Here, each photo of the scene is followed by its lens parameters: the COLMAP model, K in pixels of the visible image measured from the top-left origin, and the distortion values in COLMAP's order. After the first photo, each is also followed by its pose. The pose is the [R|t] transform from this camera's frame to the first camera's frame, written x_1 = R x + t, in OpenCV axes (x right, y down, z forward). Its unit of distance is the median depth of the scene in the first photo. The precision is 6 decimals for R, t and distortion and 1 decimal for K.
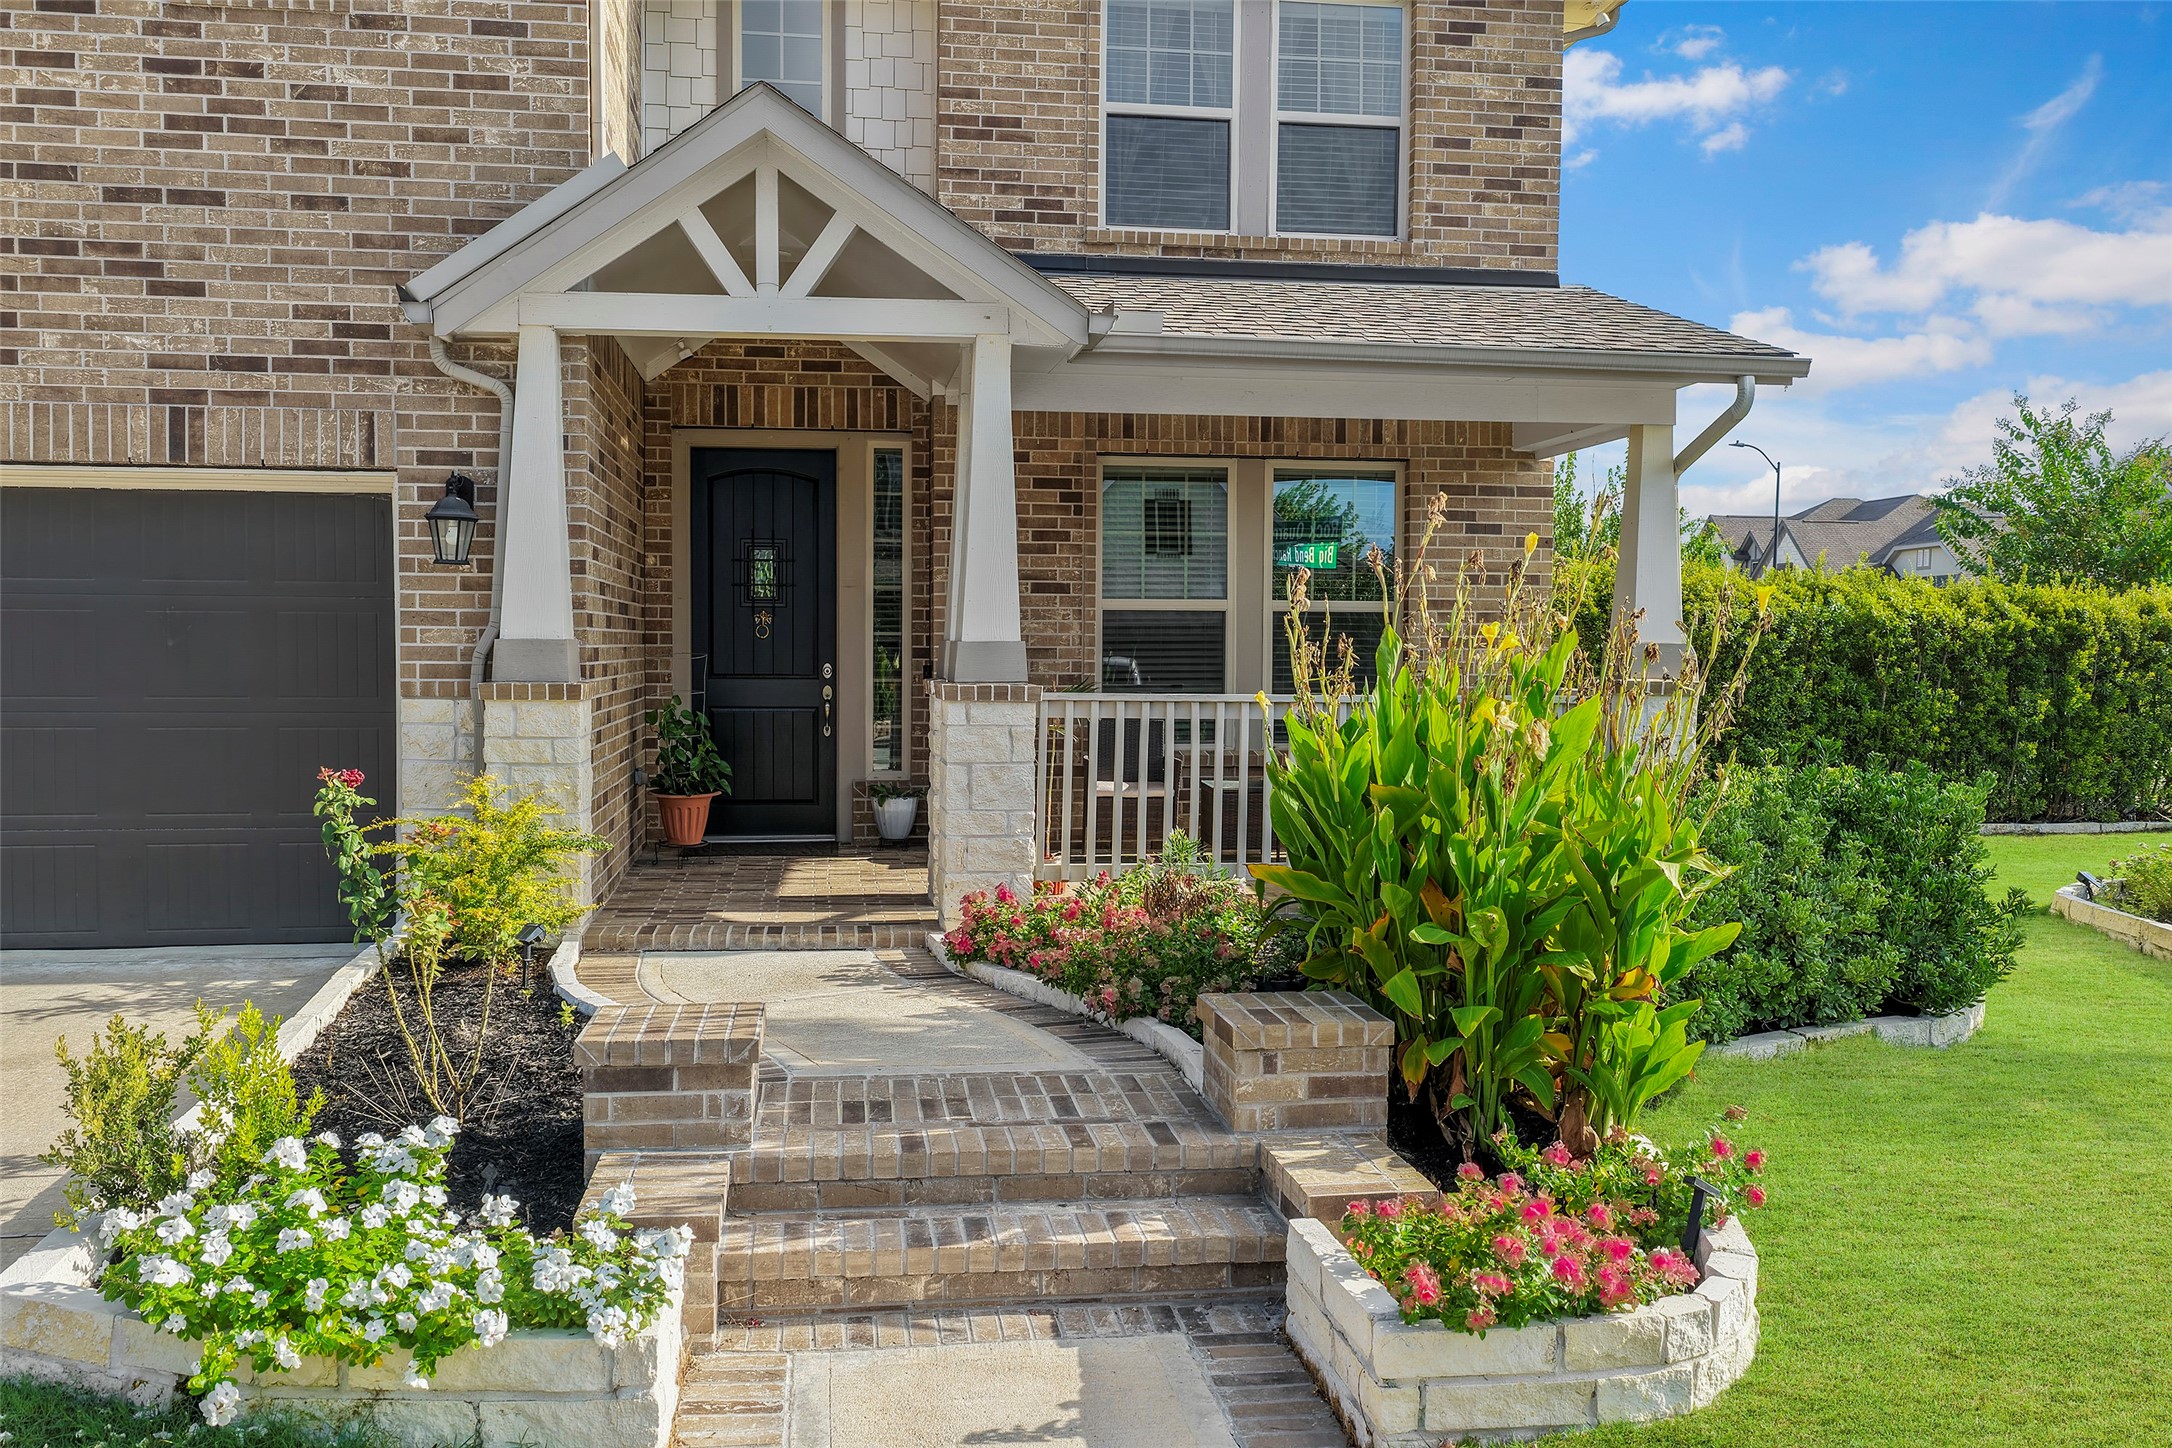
lens RADIAL K [[1775.4, 0, 1138.4], [0, 1775.4, 721.8], [0, 0, 1]] dist [-0.002436, 0.015546]
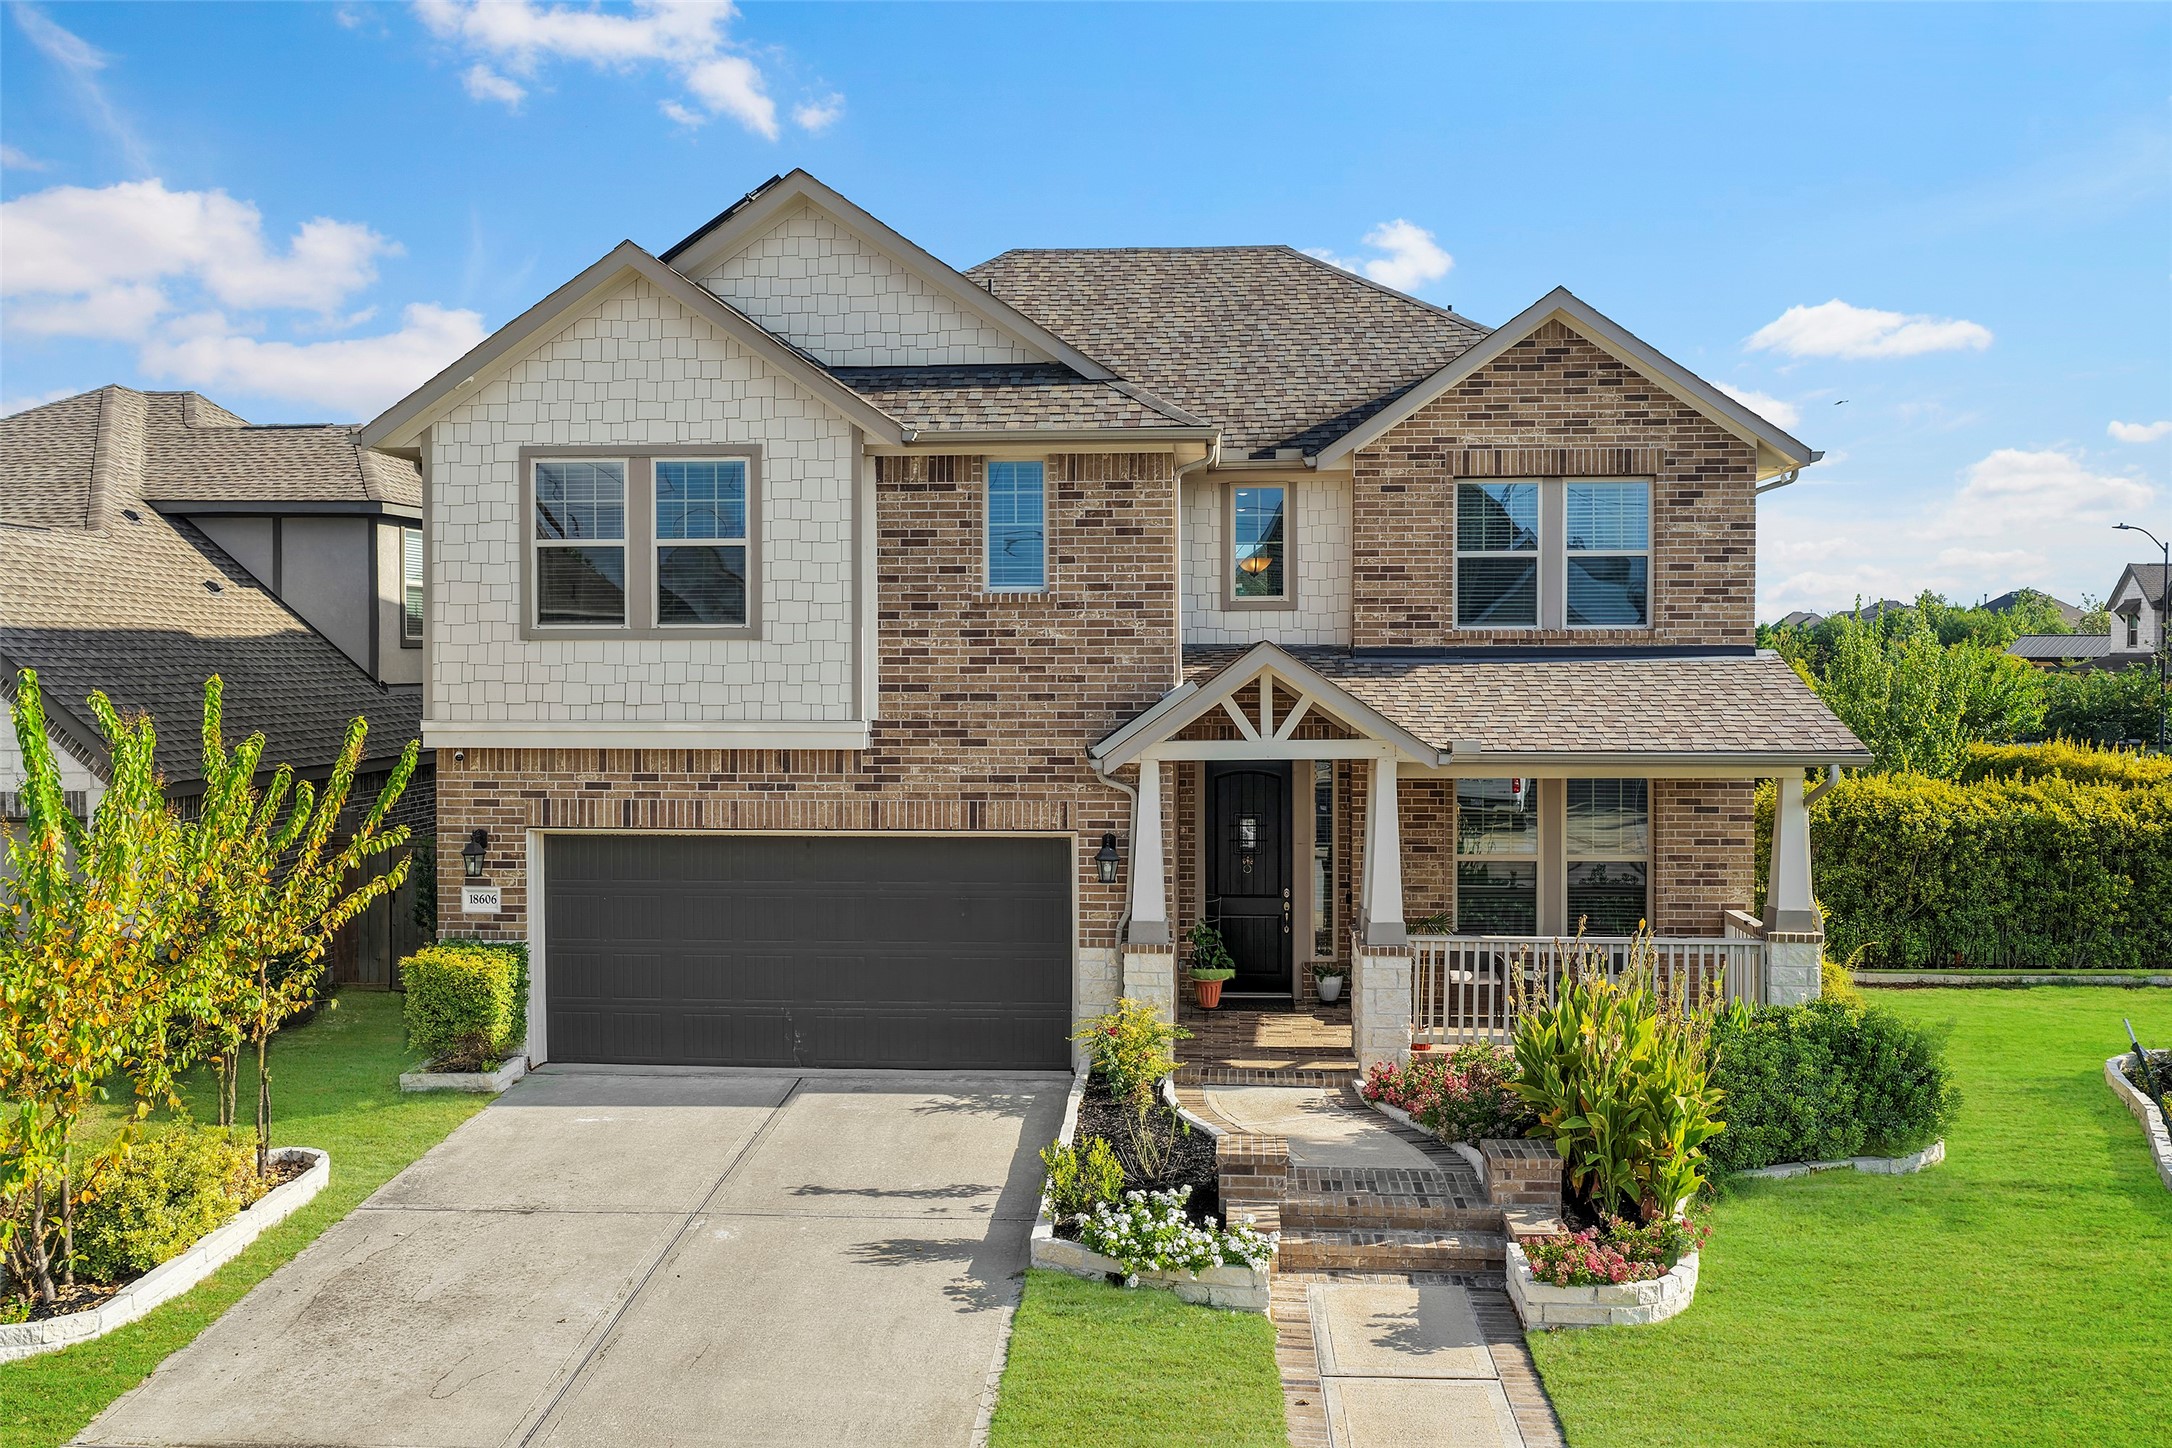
lens RADIAL K [[1775.4, 0, 1138.4], [0, 1775.4, 721.8], [0, 0, 1]] dist [-0.002436, 0.015546]
pose [[0.974642, -0.005485, -0.223704, 0.082847], [0.003601, 0.999955, -0.008829, -0.248331], [0.223742, 0.007799, 0.974617, -0.893346]]
